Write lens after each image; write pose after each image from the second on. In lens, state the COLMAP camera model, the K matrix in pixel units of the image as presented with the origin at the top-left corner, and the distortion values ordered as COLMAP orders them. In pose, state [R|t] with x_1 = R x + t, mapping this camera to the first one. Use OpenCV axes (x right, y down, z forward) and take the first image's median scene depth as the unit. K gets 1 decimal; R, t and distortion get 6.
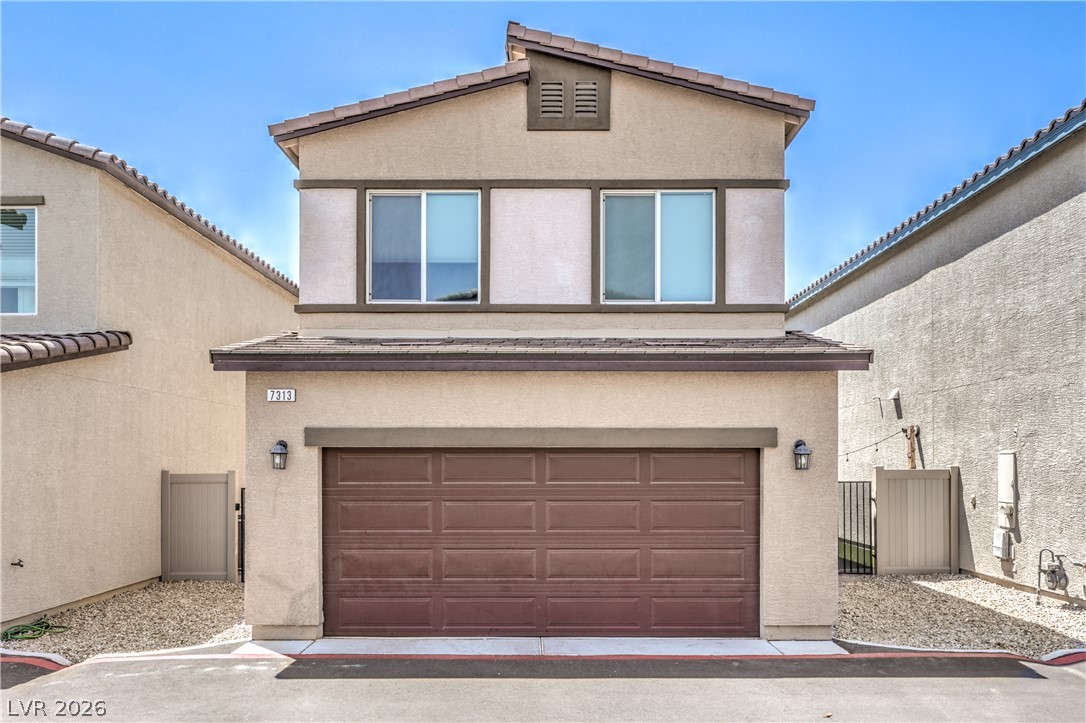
lens RADIAL K [[776.8, 0, 540.7], [0, 776.8, 460.7], [0, 0, 1]] dist [-0.001506, -0.000302]
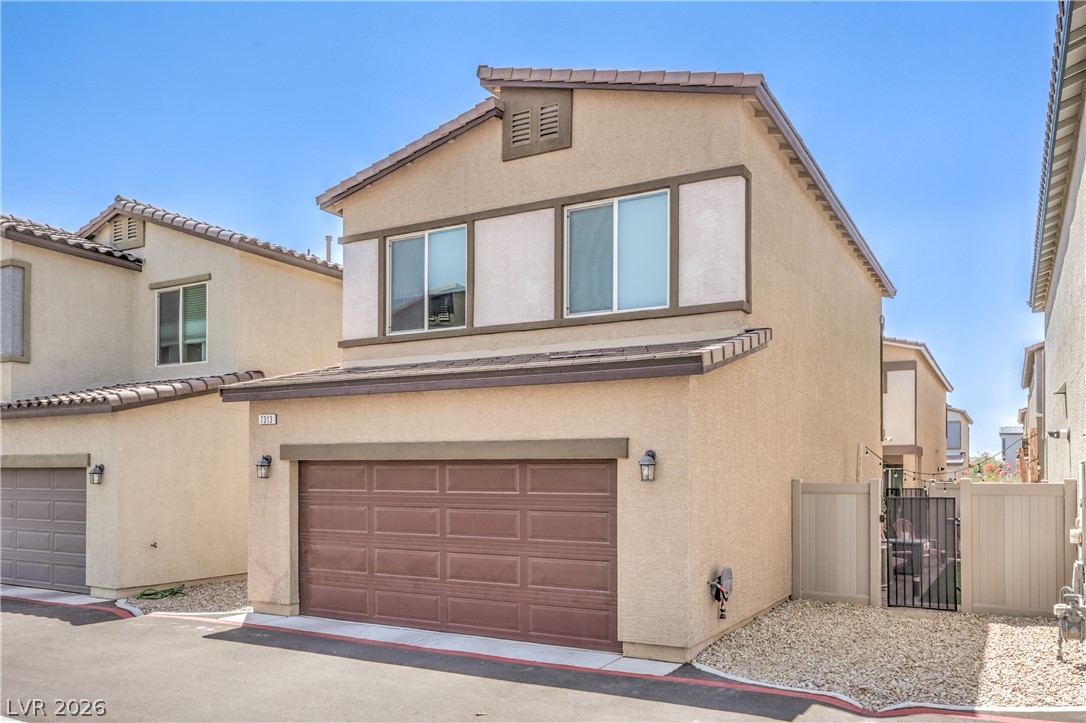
lens RADIAL K [[829.9, 0, 546.8], [0, 829.9, 467.4], [0, 0, 1]] dist [-0.004596, -0.003865]
pose [[0.874933, -0.001526, -0.484241, 0.602146], [-0.001417, 0.999983, -0.005711, 0.000551], [0.484242, 0.005683, 0.874916, 0.036826]]
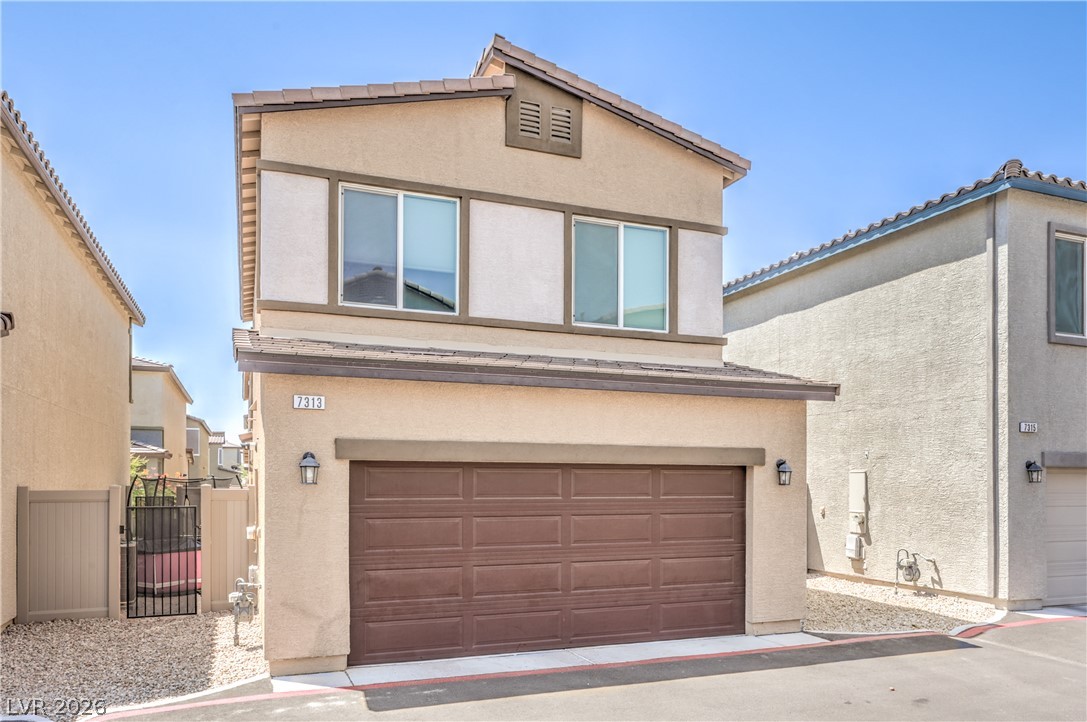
lens RADIAL K [[786.5, 0, 546.2], [0, 786.5, 477.7], [0, 0, 1]] dist [-0.001260, 0.000683]
pose [[0.927216, 0.004216, 0.374503, -0.355366], [-0.004117, 0.999991, -0.001063, 0.002717], [-0.374504, -0.000556, 0.927225, 0.043037]]
